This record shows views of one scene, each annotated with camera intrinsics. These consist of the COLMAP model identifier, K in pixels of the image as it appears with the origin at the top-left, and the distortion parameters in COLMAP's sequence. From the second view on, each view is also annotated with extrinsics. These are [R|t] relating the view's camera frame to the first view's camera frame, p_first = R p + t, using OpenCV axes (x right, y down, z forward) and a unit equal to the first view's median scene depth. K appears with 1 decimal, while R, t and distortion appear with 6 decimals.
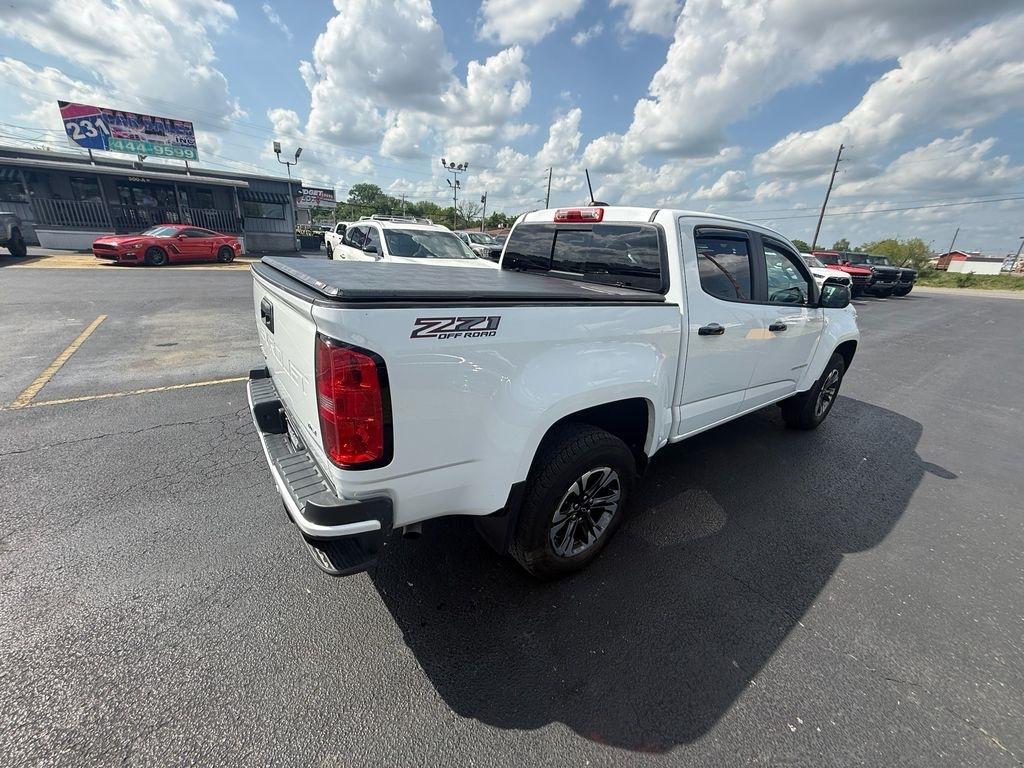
lens RADIAL K [[408.9, 0, 510.3], [0, 408.9, 384.4], [0, 0, 1]] dist [0.000291, 0.000273]
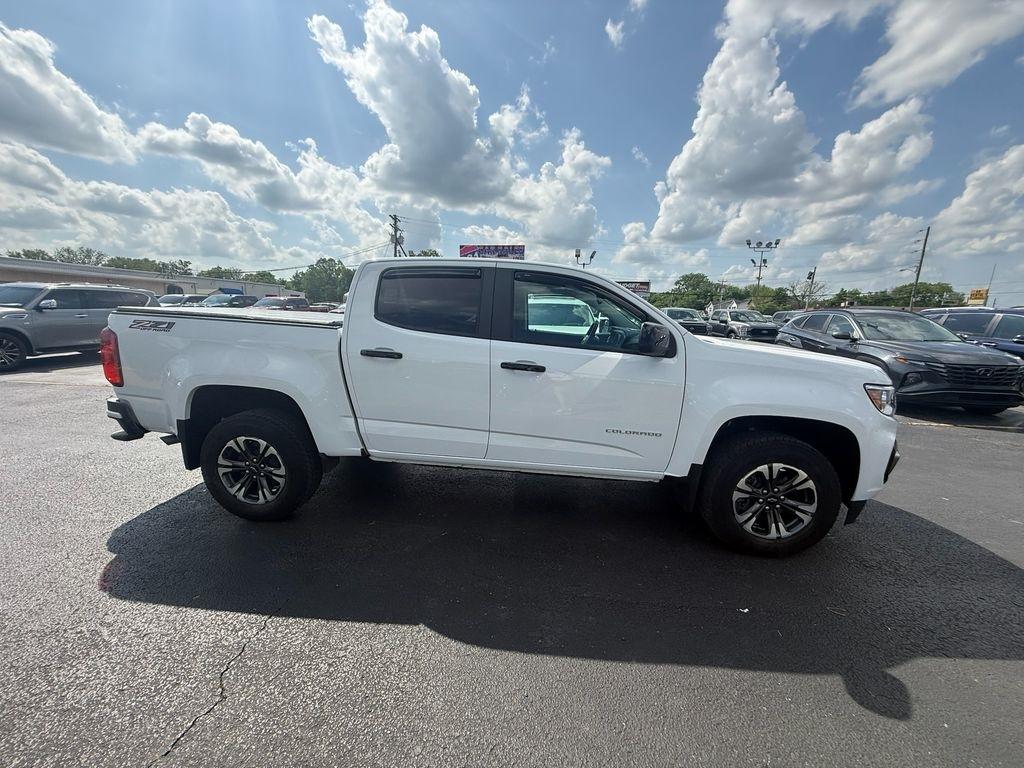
lens RADIAL K [[408.9, 0, 511.1], [0, 408.9, 382.4], [0, 0, 1]] dist [0.000291, 0.000273]
pose [[0.735147, 0.073888, -0.673869, 0.114578], [-0.208756, 0.970412, -0.121336, 0.000047], [0.644965, 0.229874, 0.728820, 0.035052]]
